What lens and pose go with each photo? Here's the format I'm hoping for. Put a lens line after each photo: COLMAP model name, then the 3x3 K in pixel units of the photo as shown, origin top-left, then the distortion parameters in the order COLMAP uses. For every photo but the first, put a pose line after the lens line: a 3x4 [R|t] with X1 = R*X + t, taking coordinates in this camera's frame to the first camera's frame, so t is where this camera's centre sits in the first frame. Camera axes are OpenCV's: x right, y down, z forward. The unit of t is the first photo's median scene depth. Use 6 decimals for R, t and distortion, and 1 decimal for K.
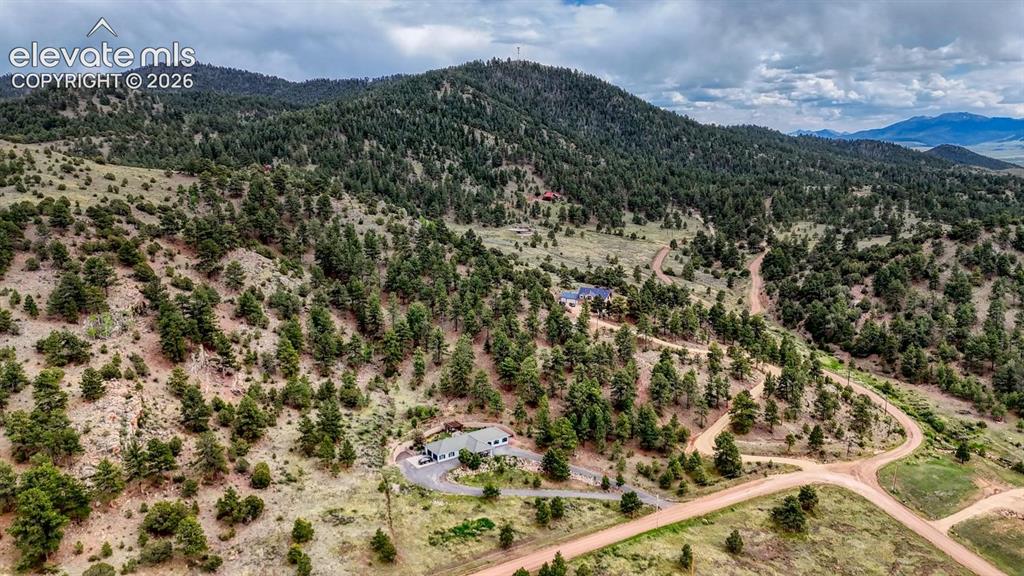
lens RADIAL K [[750.2, 0, 509.6], [0, 750.2, 282.8], [0, 0, 1]] dist [0.080473, -0.074972]
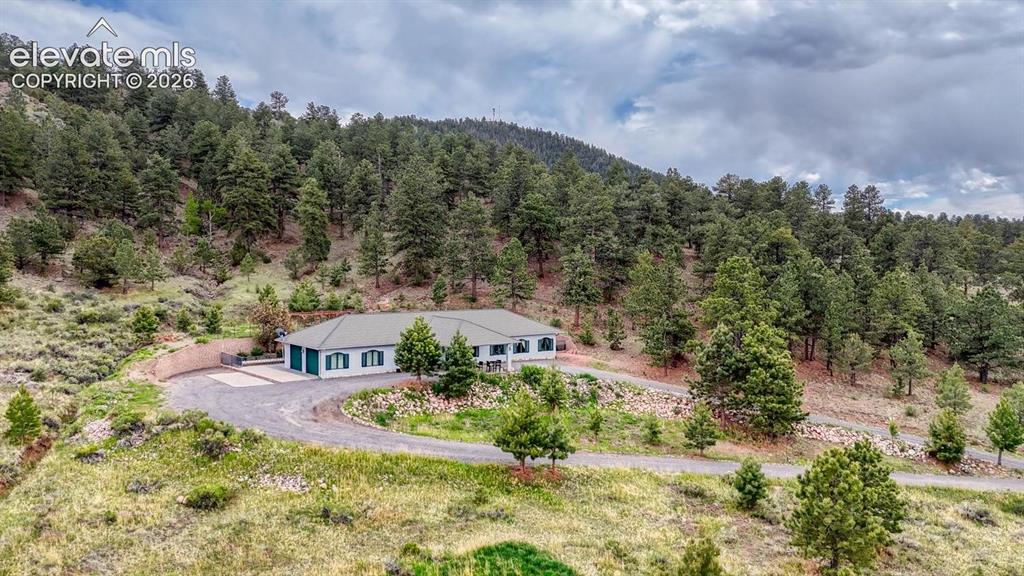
lens RADIAL K [[746.0, 0, 508.9], [0, 746.0, 290.1], [0, 0, 1]] dist [0.190492, -0.440009]
pose [[0.999148, 0.003533, 0.041125, -0.037972], [0.002777, 0.988322, -0.152354, 0.250026], [-0.041183, 0.152339, 0.987470, 0.725715]]
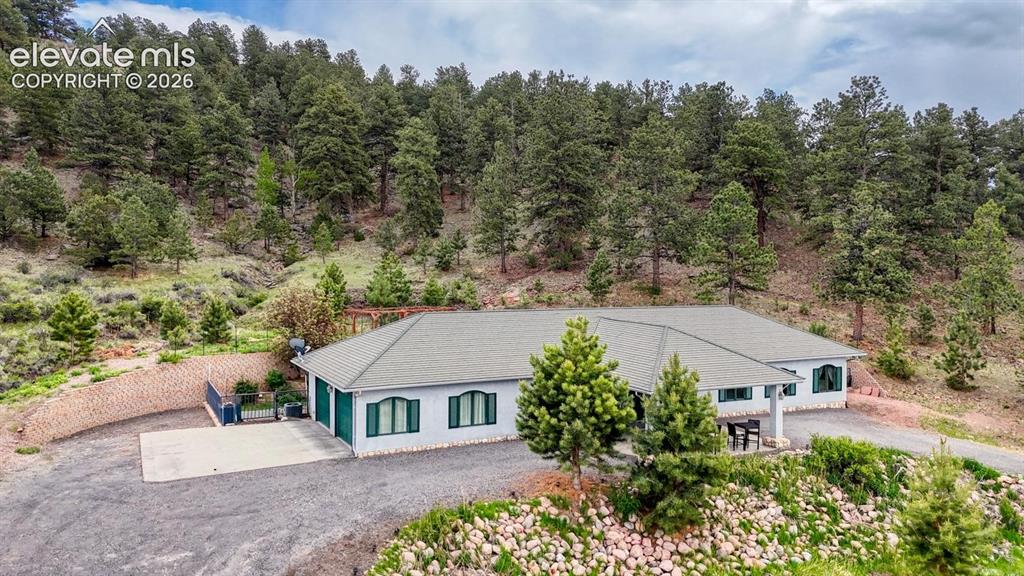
lens RADIAL K [[746.0, 0, 508.9], [0, 746.0, 290.1], [0, 0, 1]] dist [0.190492, -0.440009]
pose [[0.989460, 0.009474, -0.144499, -0.053295], [-0.031244, 0.988322, -0.149141, 0.230610], [0.141398, 0.152084, 0.978201, 0.886280]]
